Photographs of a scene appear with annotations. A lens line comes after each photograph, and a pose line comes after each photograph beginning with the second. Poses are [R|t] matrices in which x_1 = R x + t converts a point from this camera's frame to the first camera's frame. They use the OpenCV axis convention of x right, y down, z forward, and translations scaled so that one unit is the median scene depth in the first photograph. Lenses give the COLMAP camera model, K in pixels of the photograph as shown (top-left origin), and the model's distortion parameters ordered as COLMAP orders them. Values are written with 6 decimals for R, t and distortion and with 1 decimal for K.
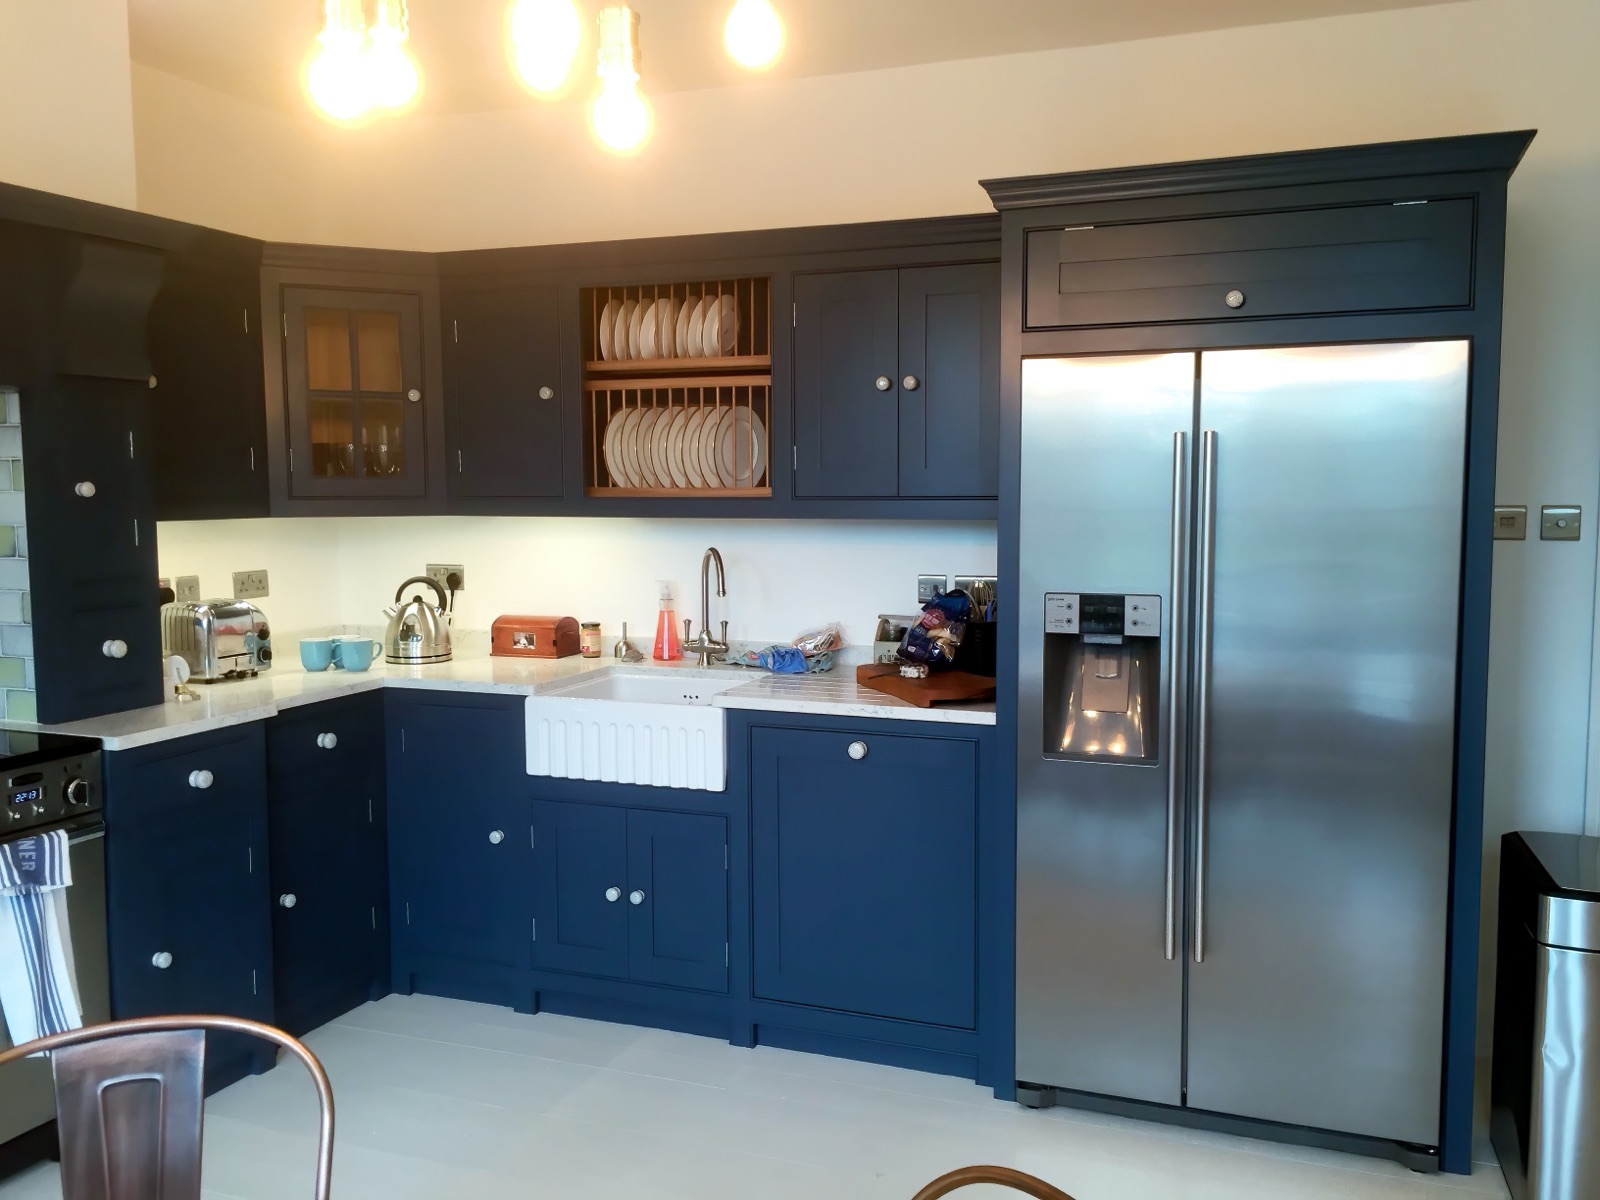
lens RADIAL K [[1362.2, 0, 798.3], [0, 1362.2, 610.1], [0, 0, 1]] dist [0.059081, -0.044709]
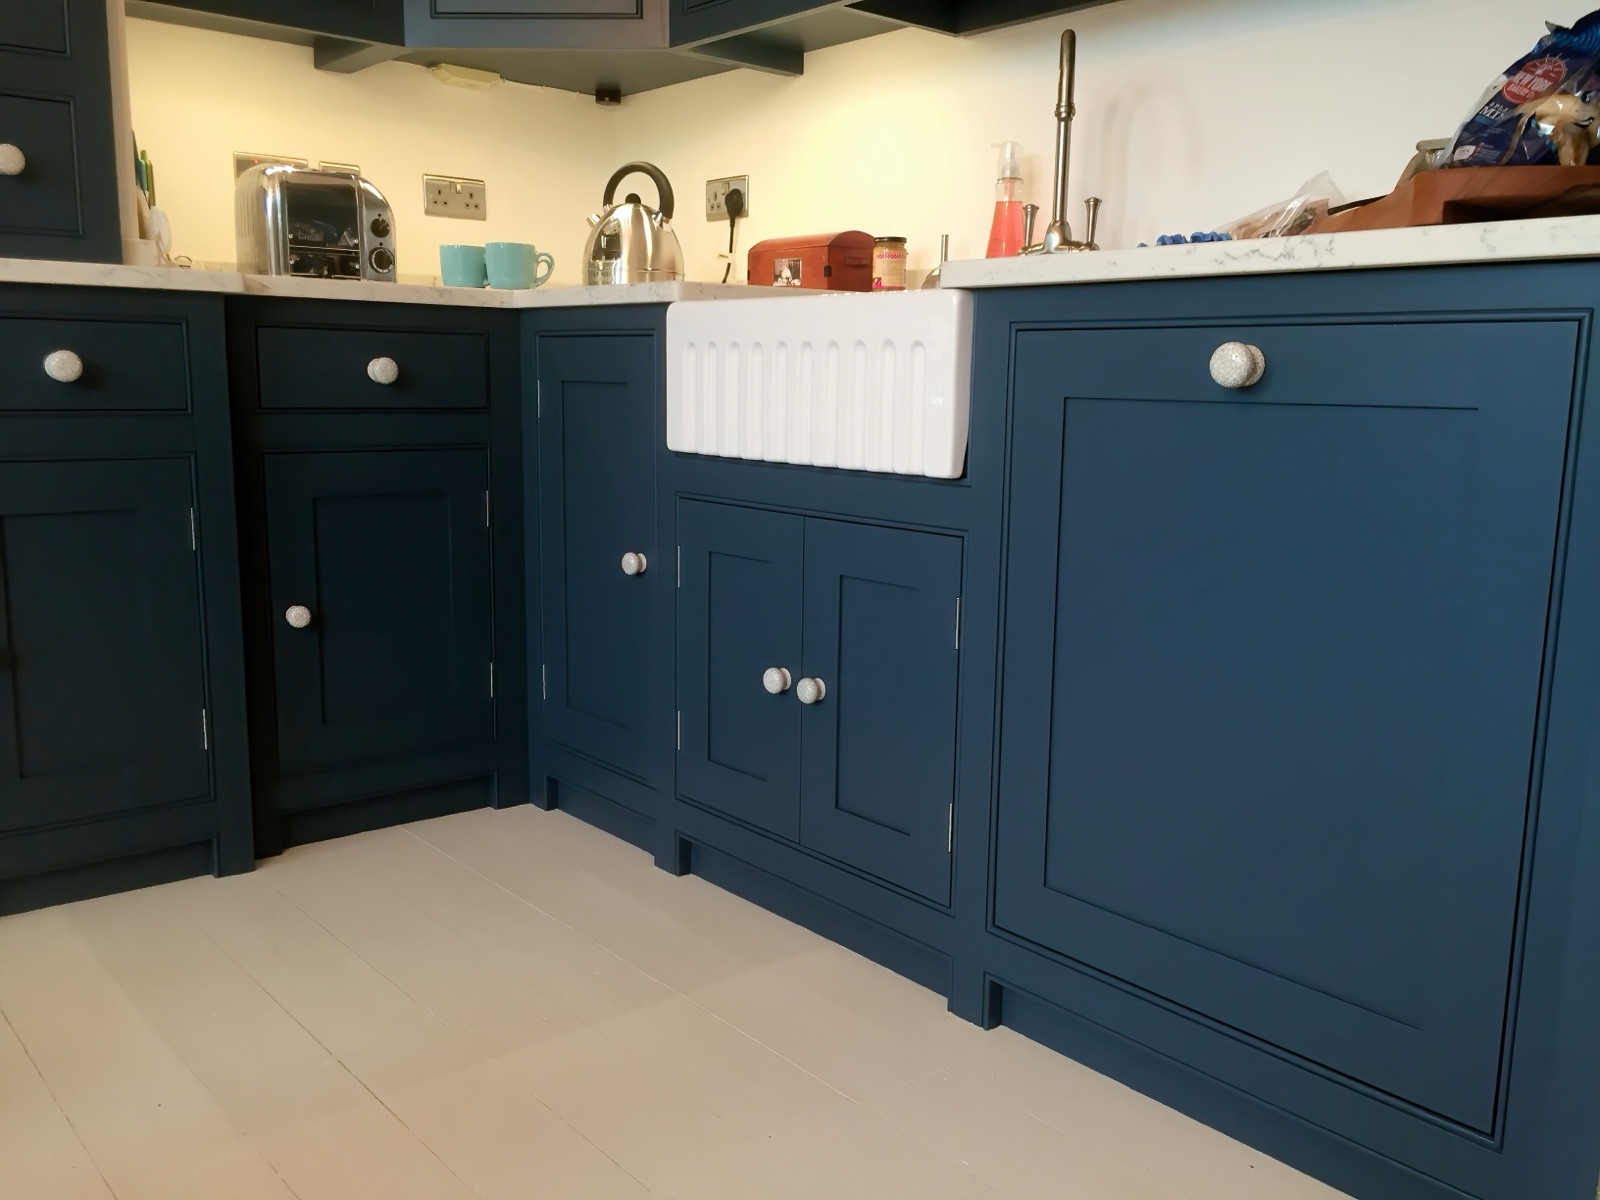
lens RADIAL K [[1362.2, 0, 795.7], [0, 1362.2, 605.1], [0, 0, 1]] dist [0.059081, -0.044709]
pose [[0.877052, 0.098862, -0.470113, 0.105010], [-0.064435, 0.993962, 0.088813, 0.122233], [0.476054, -0.047602, 0.878127, 0.503308]]
